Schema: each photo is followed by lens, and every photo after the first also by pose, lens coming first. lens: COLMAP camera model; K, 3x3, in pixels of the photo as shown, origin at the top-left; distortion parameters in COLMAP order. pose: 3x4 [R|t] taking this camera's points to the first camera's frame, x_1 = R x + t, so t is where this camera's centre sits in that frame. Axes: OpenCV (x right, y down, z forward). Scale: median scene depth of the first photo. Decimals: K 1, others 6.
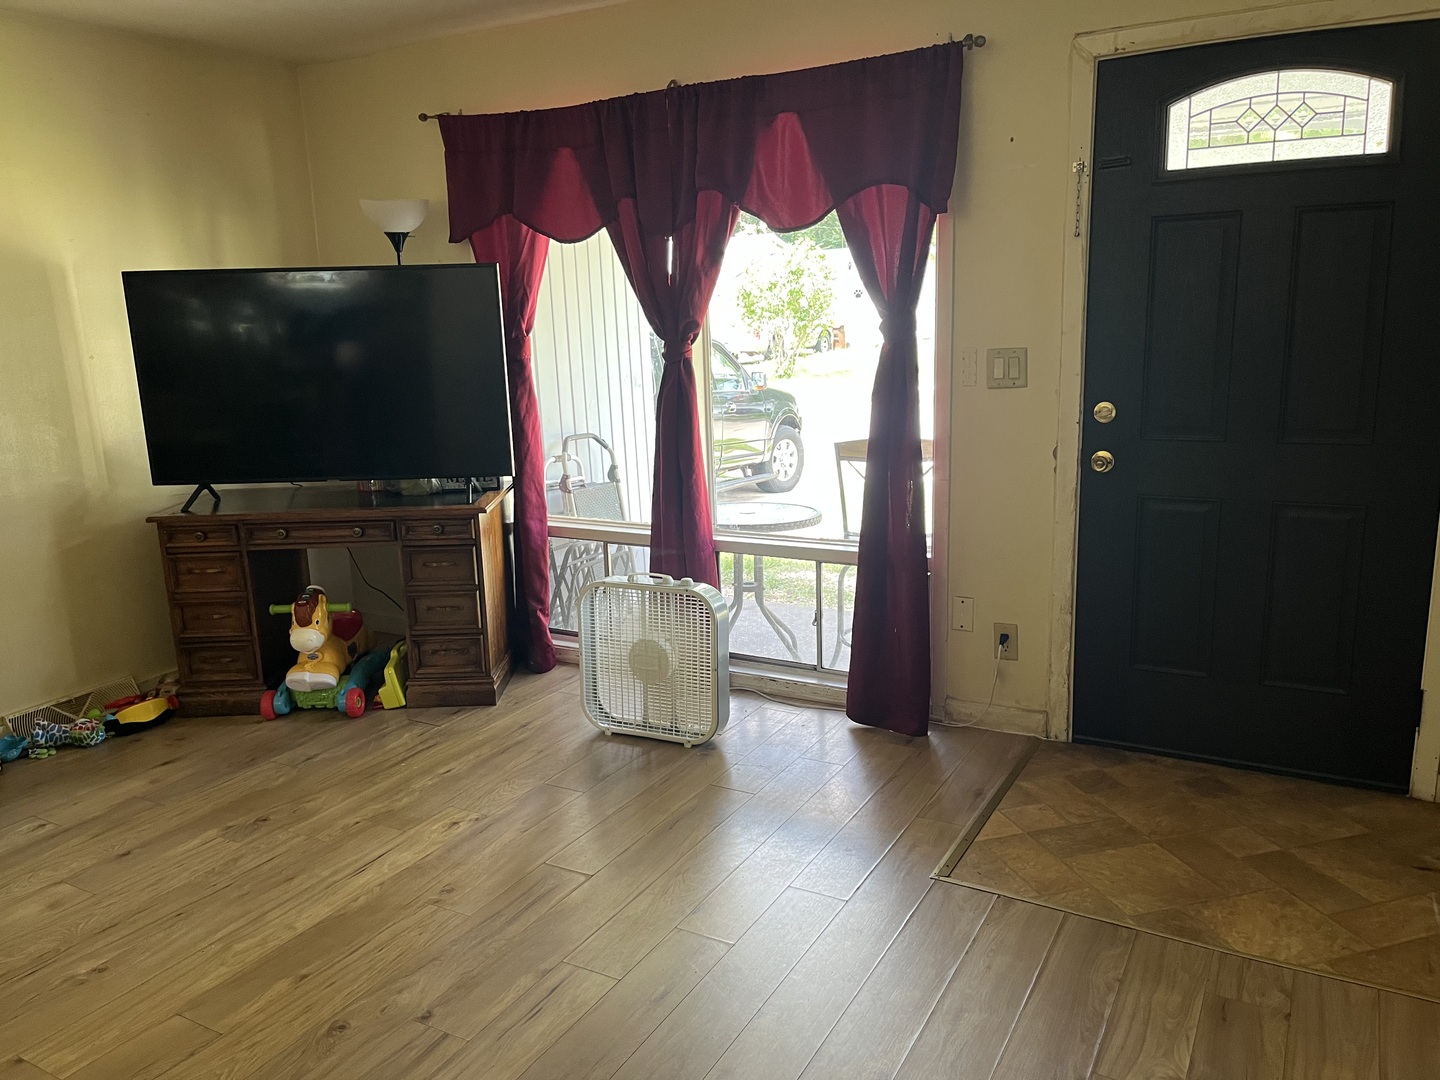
lens RADIAL K [[1105.2, 0, 720.3], [0, 1105.2, 527.5], [0, 0, 1]] dist [0.071023, -0.082324]
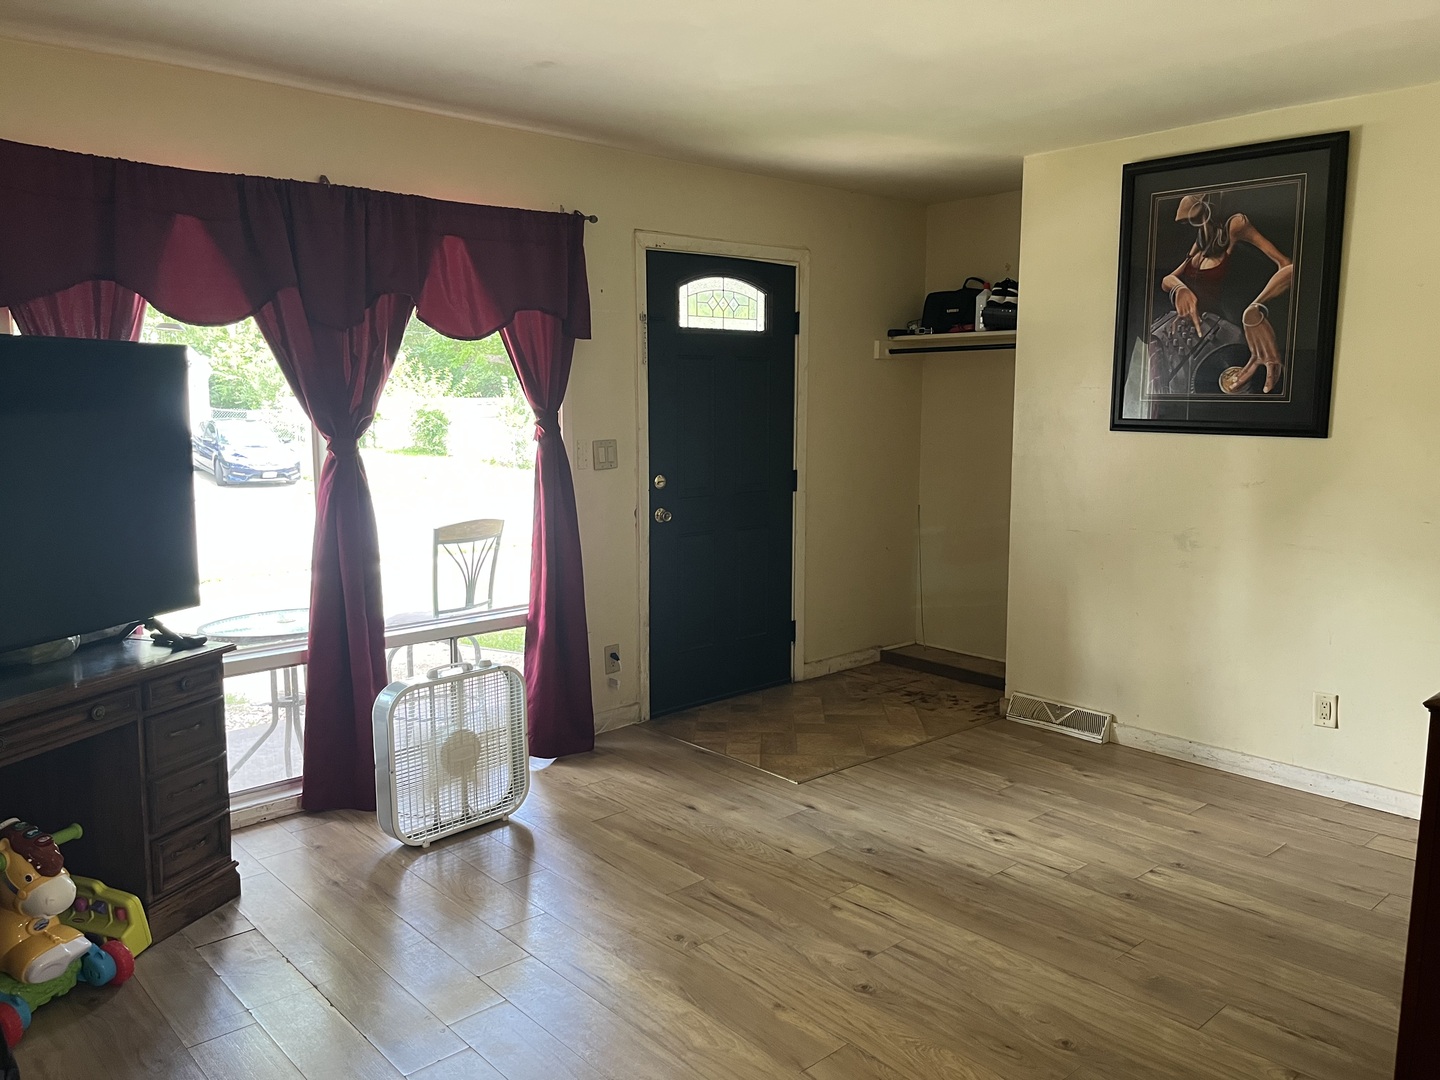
lens RADIAL K [[1089.3, 0, 720.0], [0, 1089.3, 540.0], [0, 0, 1]] dist [0.033778, -0.001489]
pose [[0.319561, -0.094846, 0.942807, -0.989727], [0.178122, 0.983253, 0.038541, -0.069754], [-0.930674, 0.155618, 0.331103, 0.460474]]
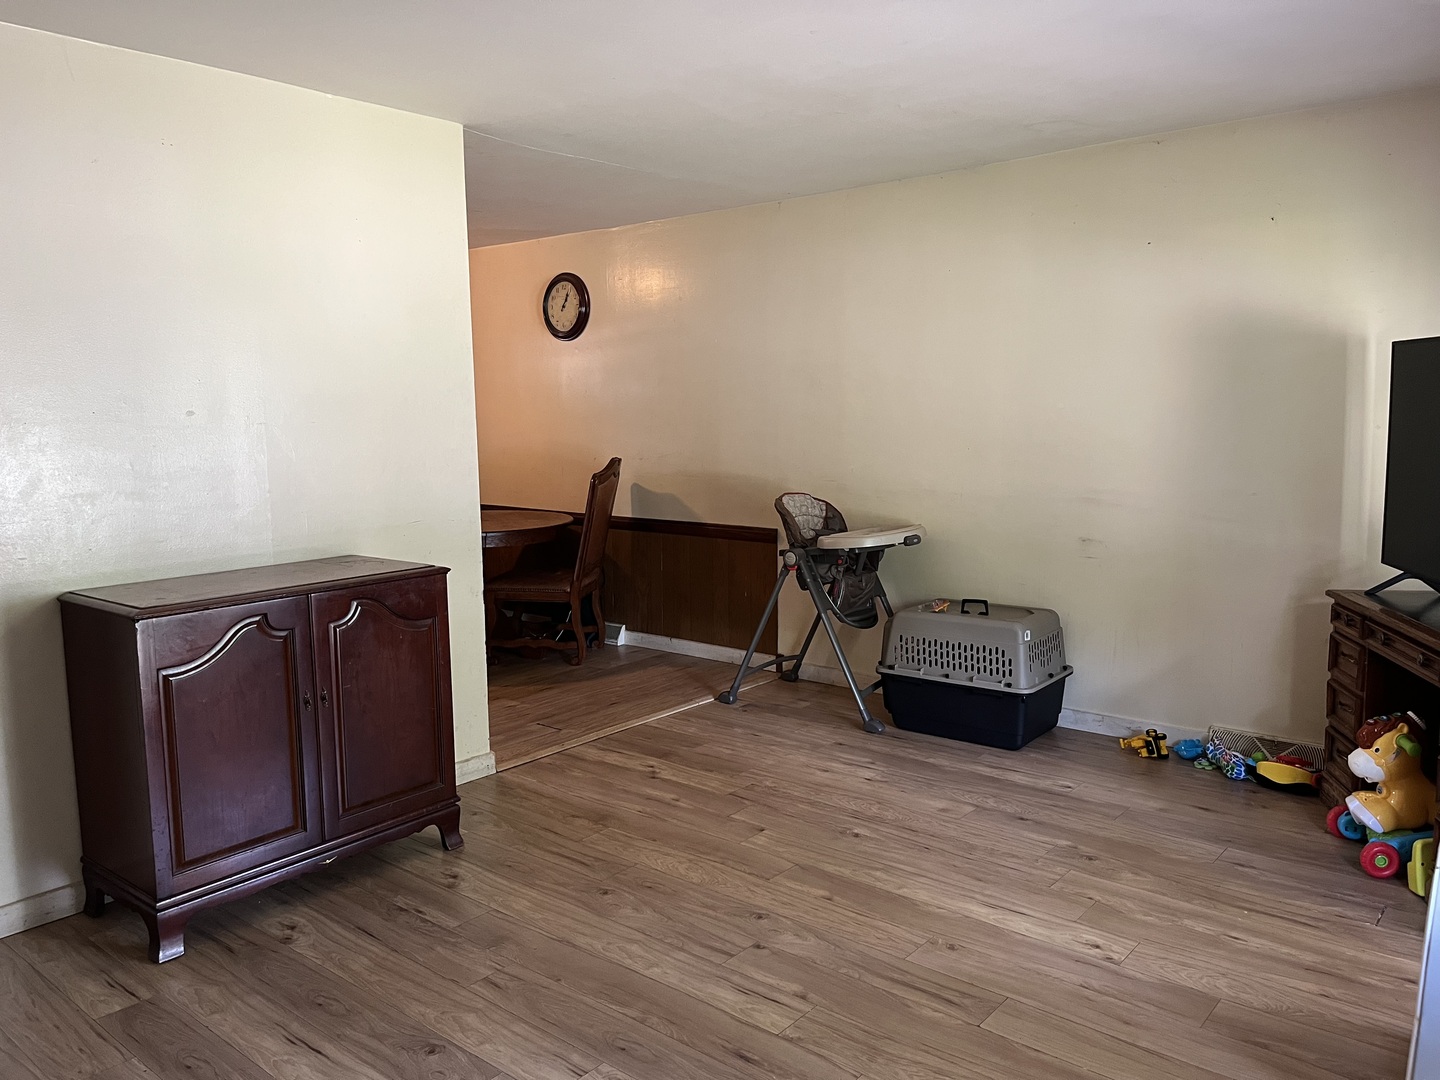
lens RADIAL K [[1089.3, 0, 720.0], [0, 1089.3, 540.0], [0, 0, 1]] dist [0.033778, -0.001489]
pose [[-0.182312, 0.157553, -0.970536, 0.607956], [-0.174851, 0.966150, 0.189687, -0.166097], [0.967569, 0.204282, -0.148592, 0.717798]]
